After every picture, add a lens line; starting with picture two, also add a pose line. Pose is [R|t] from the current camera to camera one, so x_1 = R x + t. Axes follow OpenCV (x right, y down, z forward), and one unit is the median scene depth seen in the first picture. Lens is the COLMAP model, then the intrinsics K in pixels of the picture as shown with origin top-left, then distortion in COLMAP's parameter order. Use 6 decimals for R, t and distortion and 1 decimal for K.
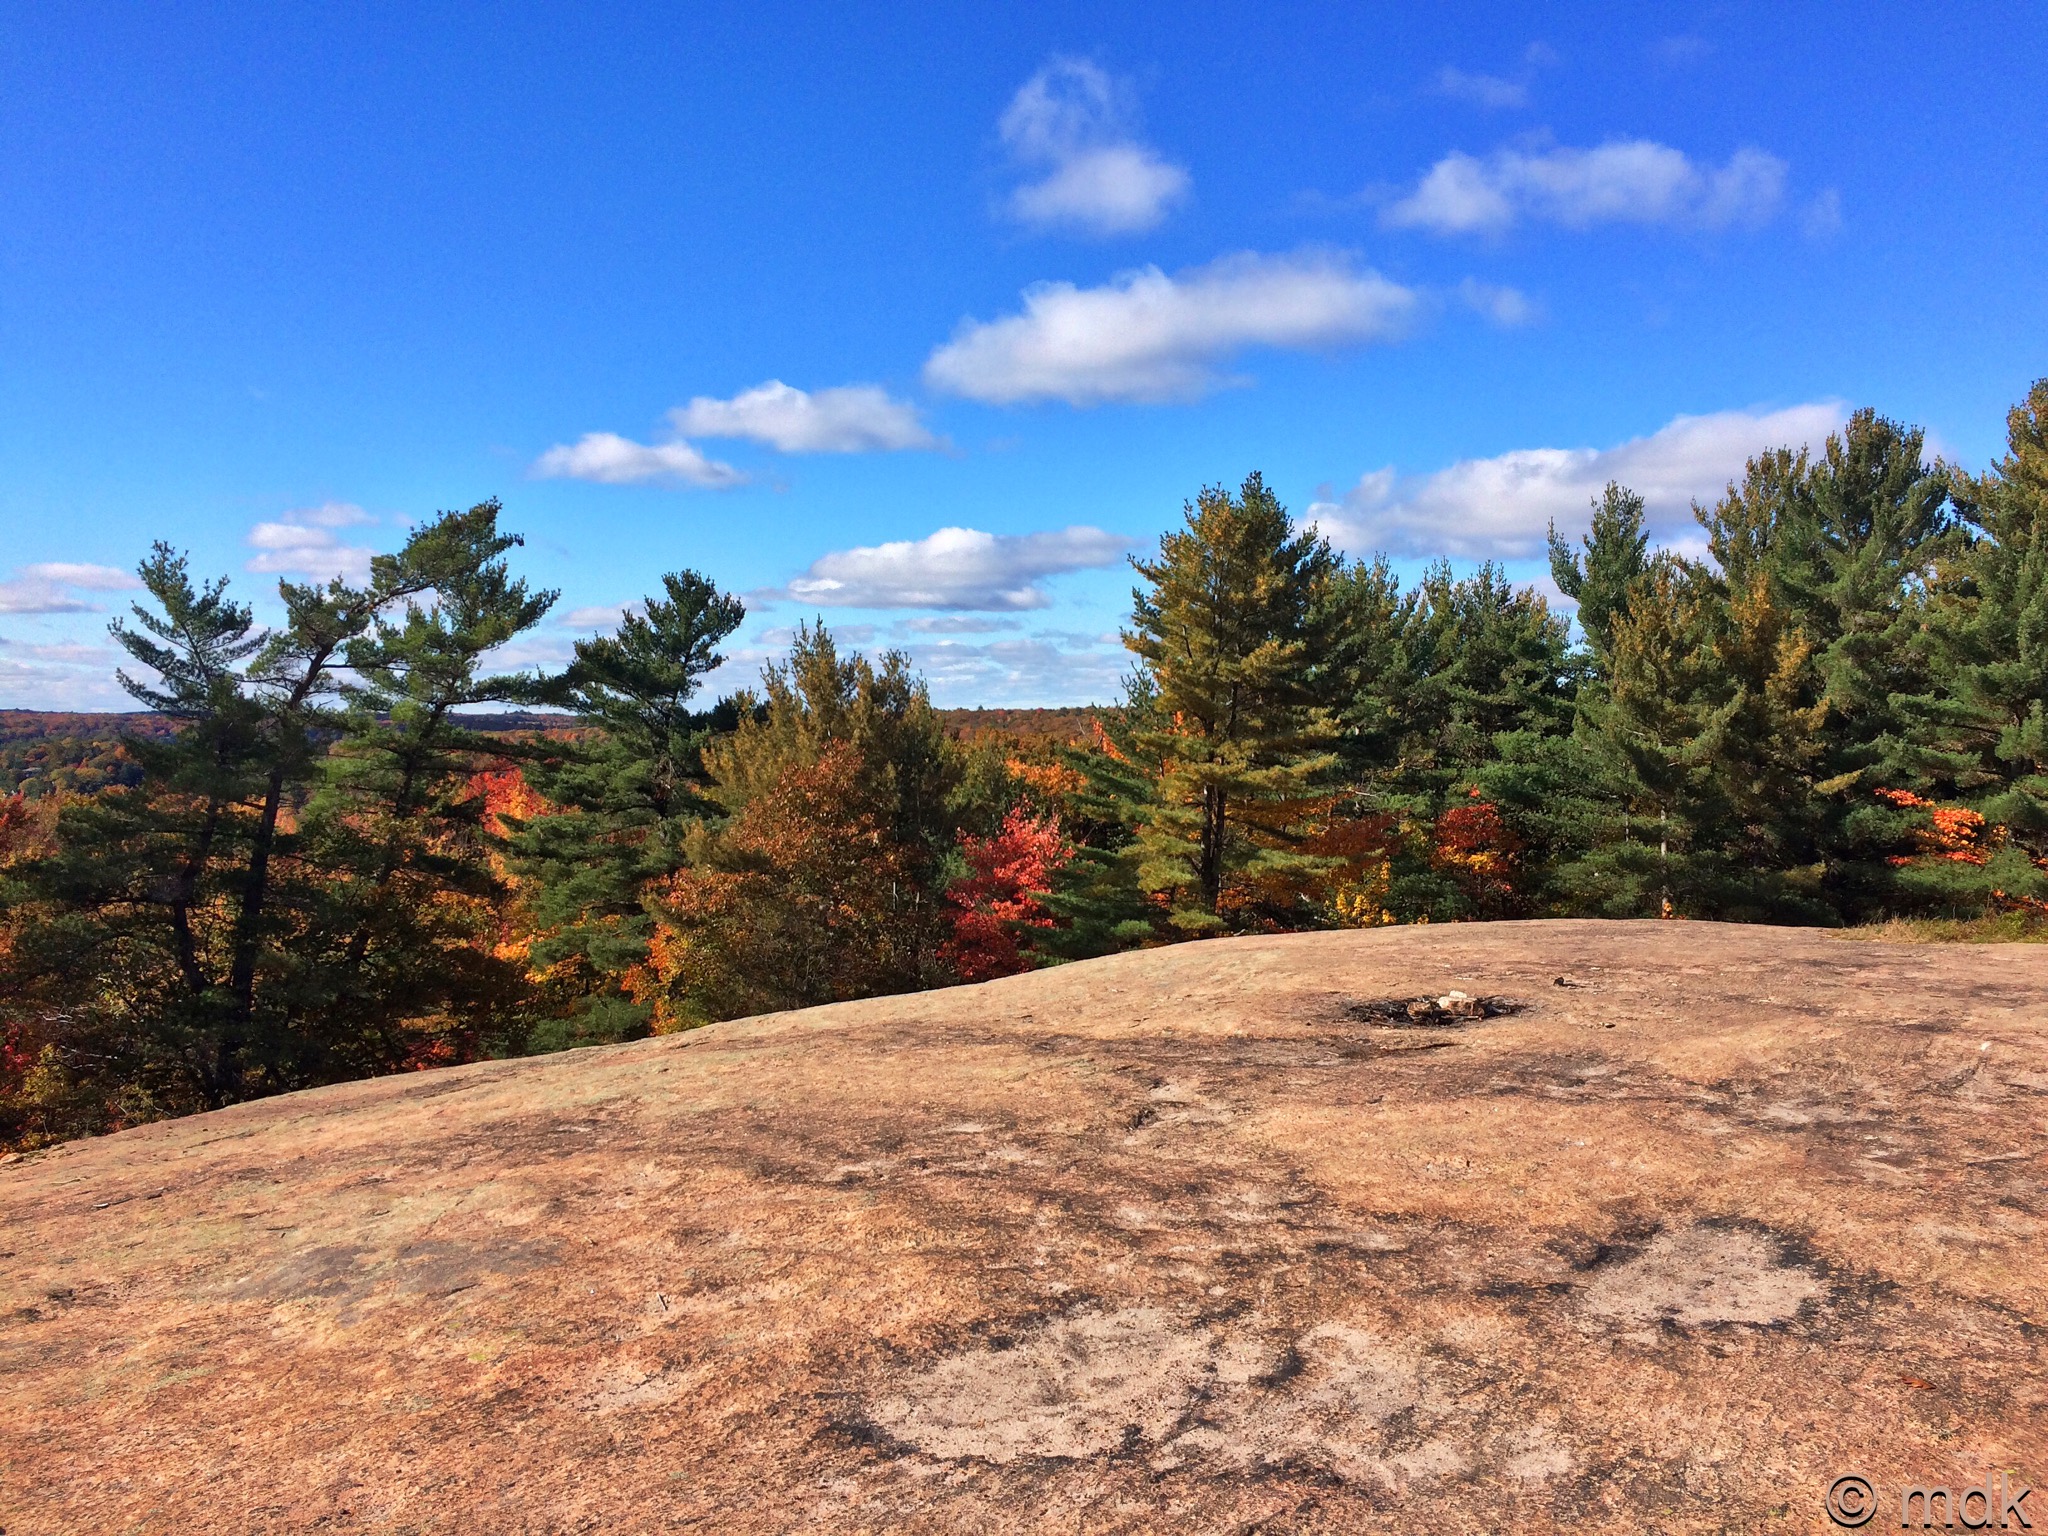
lens RADIAL K [[1712.5, 0, 1012.3], [0, 1712.5, 763.2], [0, 0, 1]] dist [0.087934, -0.112463]
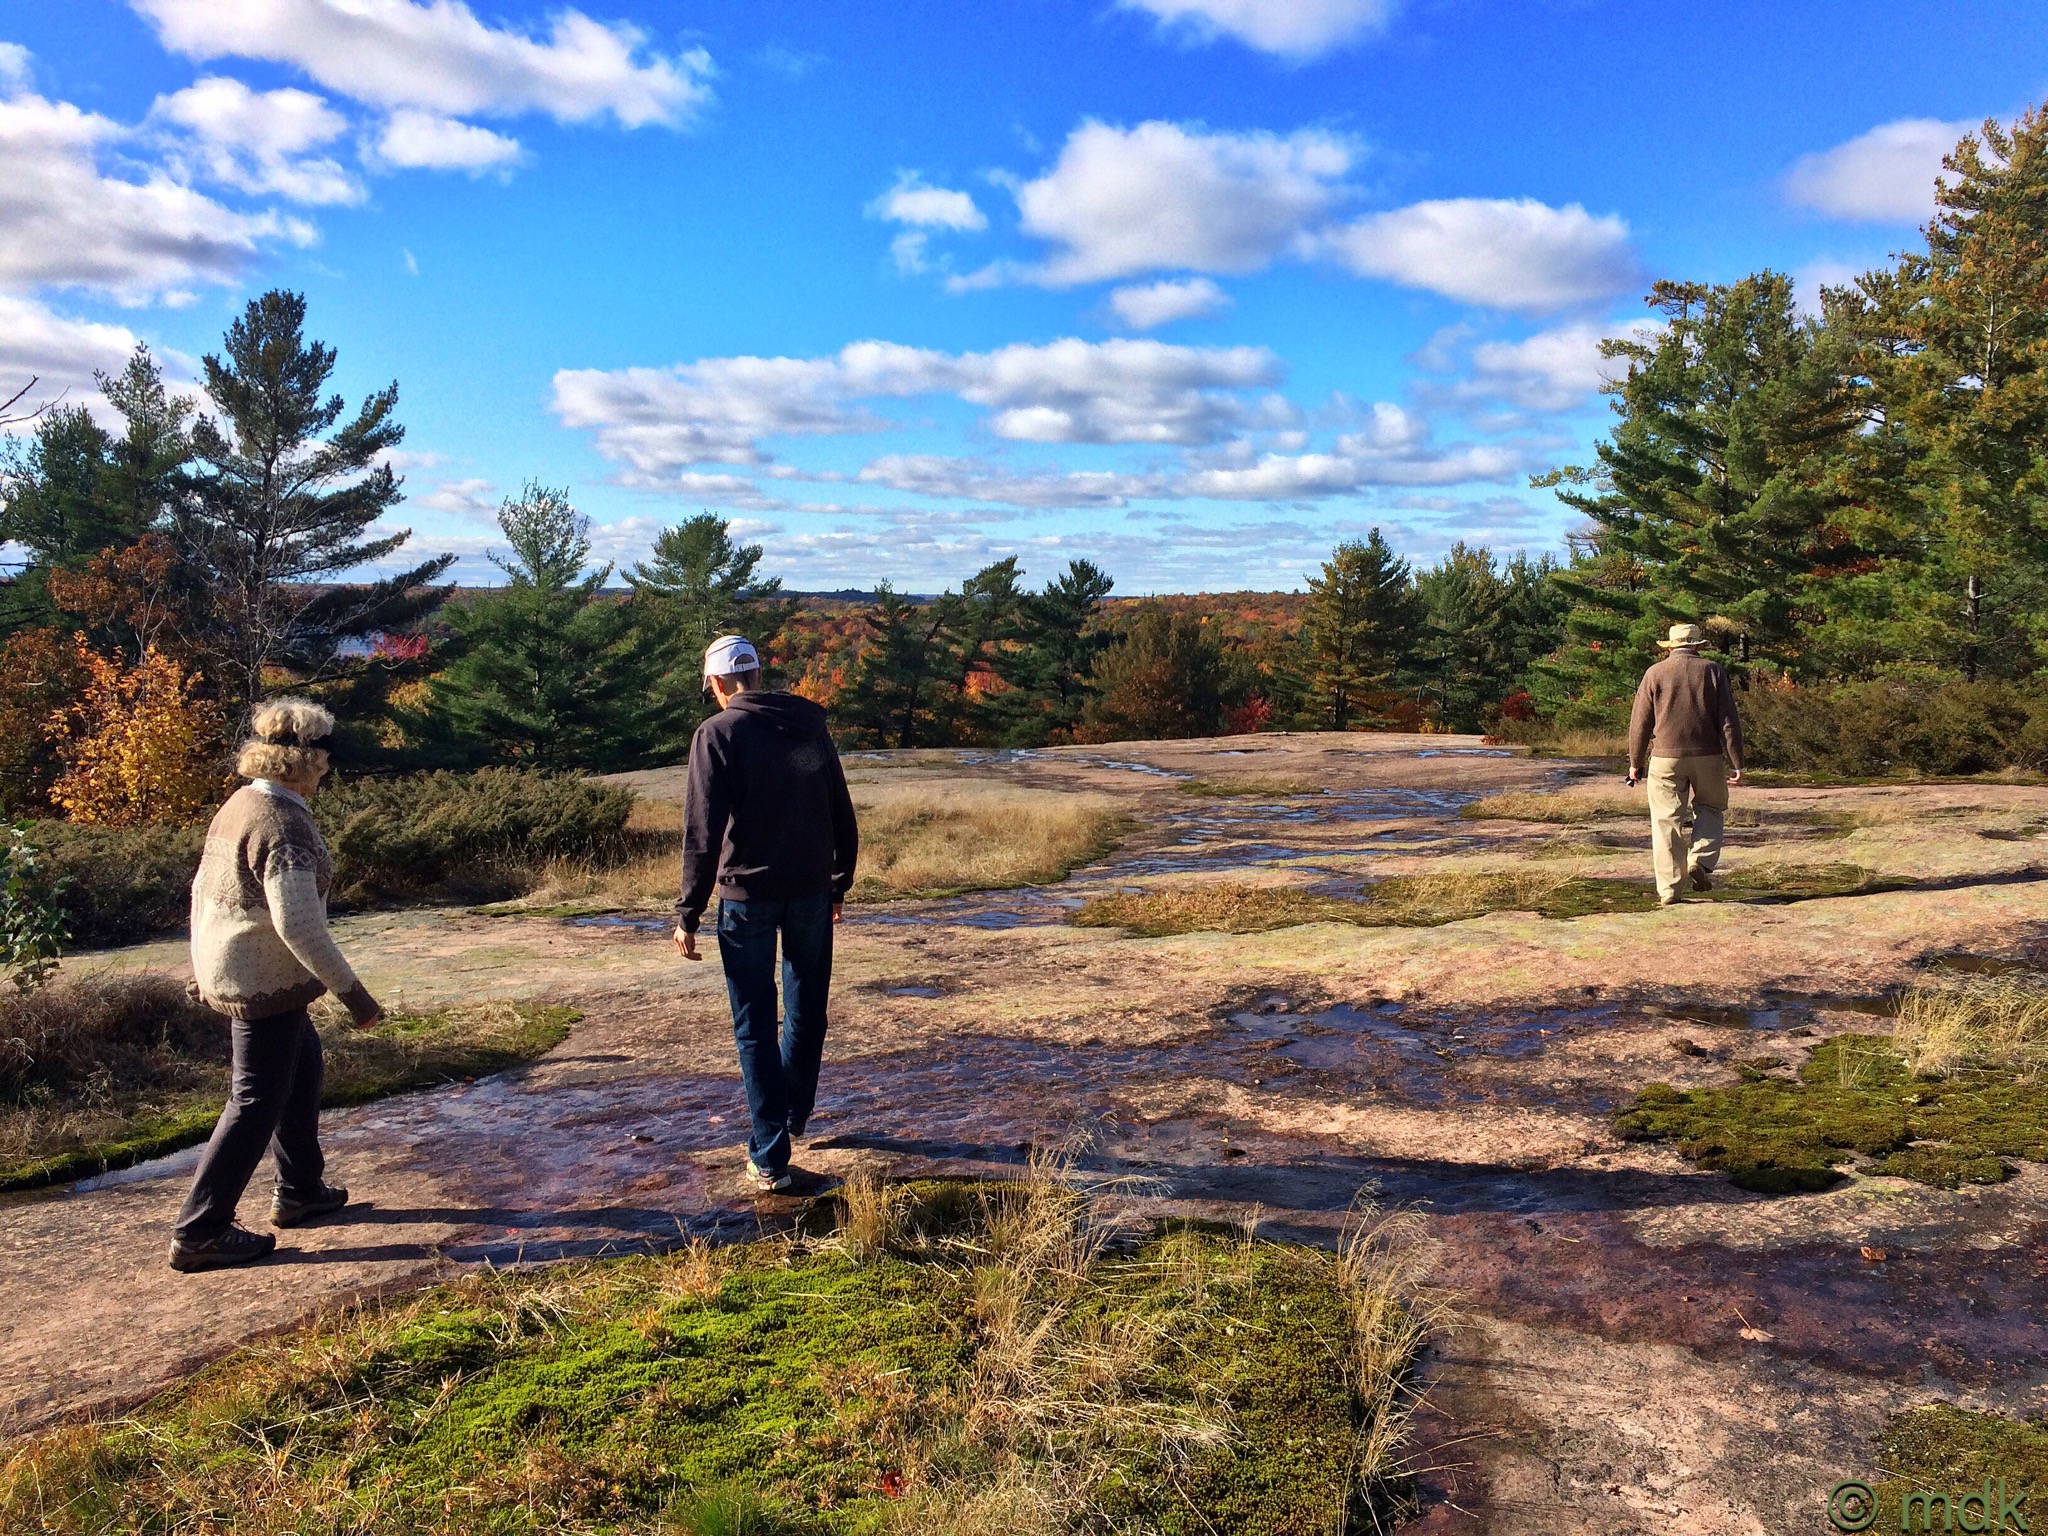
lens RADIAL K [[1712.5, 0, 1012.3], [0, 1712.5, 763.2], [0, 0, 1]] dist [0.087934, -0.112463]
pose [[0.982437, 0.025149, -0.184892, 0.145241], [-0.011317, 0.997082, 0.075490, -0.058177], [0.186251, -0.072072, 0.979855, -1.465909]]
